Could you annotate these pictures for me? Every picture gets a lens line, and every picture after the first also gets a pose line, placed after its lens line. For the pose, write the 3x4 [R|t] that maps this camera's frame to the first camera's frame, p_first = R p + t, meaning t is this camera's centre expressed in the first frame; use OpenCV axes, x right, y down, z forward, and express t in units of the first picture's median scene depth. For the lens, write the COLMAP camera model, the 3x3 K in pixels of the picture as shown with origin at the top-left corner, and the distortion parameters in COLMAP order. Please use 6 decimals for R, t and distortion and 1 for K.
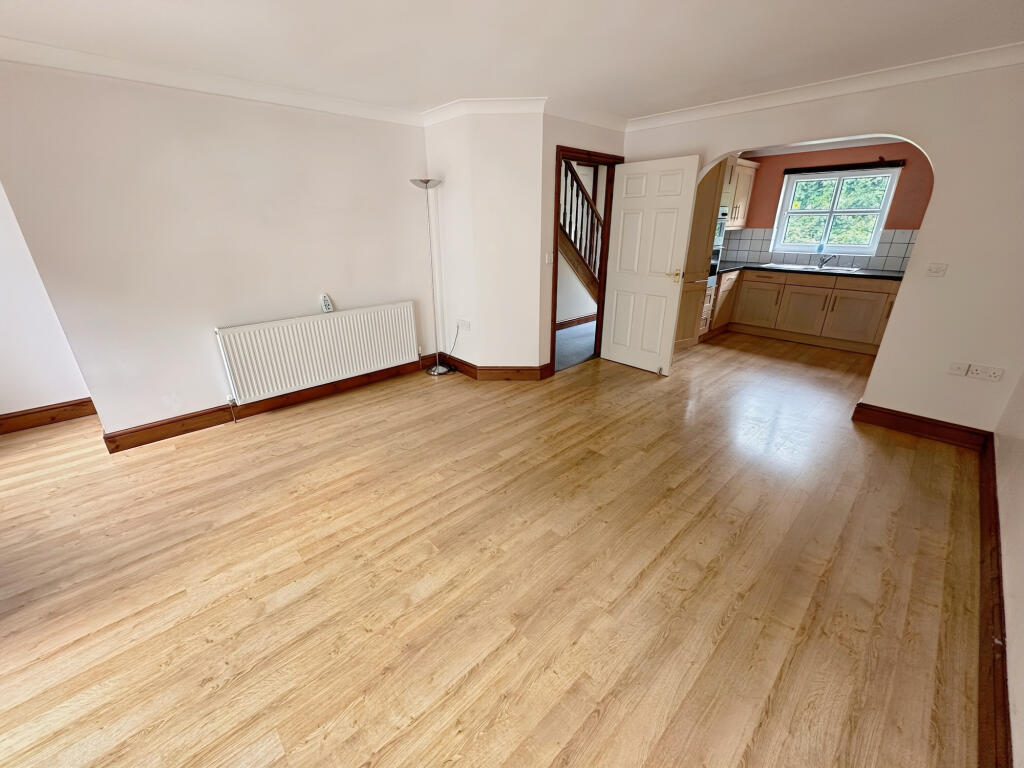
lens RADIAL K [[409.8, 0, 512.0], [0, 409.8, 384.0], [0, 0, 1]] dist [-0.000705, 0.000320]
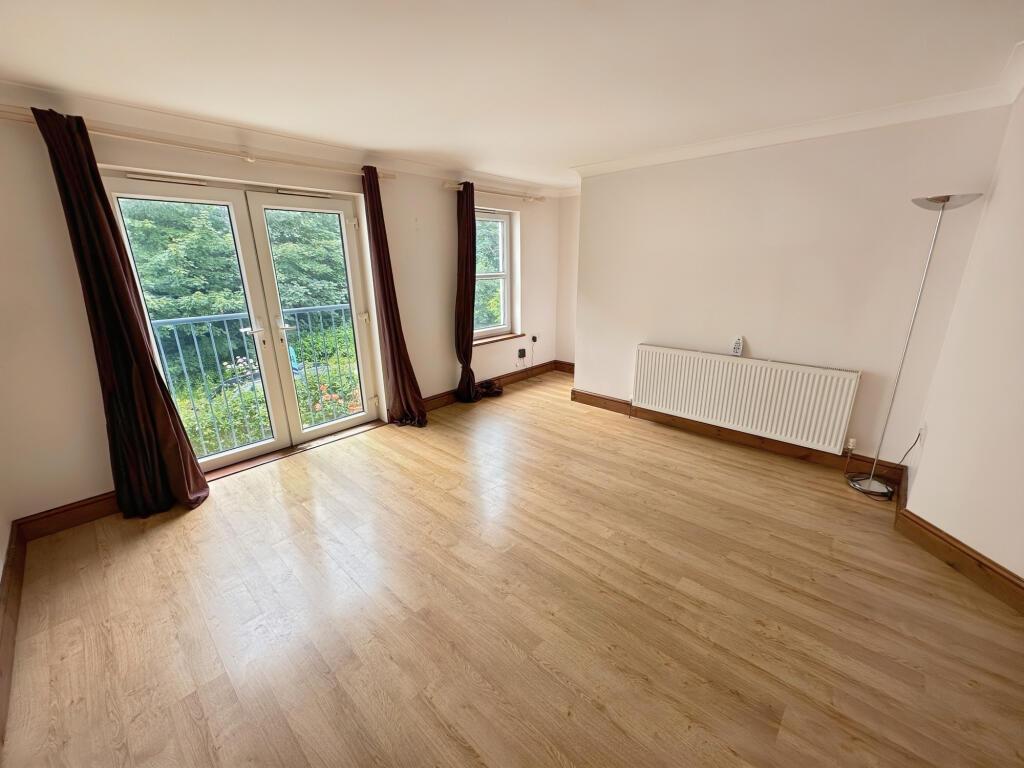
lens RADIAL K [[409.8, 0, 512.0], [0, 409.8, 384.0], [0, 0, 1]] dist [-0.000705, 0.000320]
pose [[0.067825, 0.292609, -0.953824, 0.514047], [-0.355344, 0.900417, 0.250957, -0.203676], [0.932272, 0.321914, 0.165048, 0.463863]]
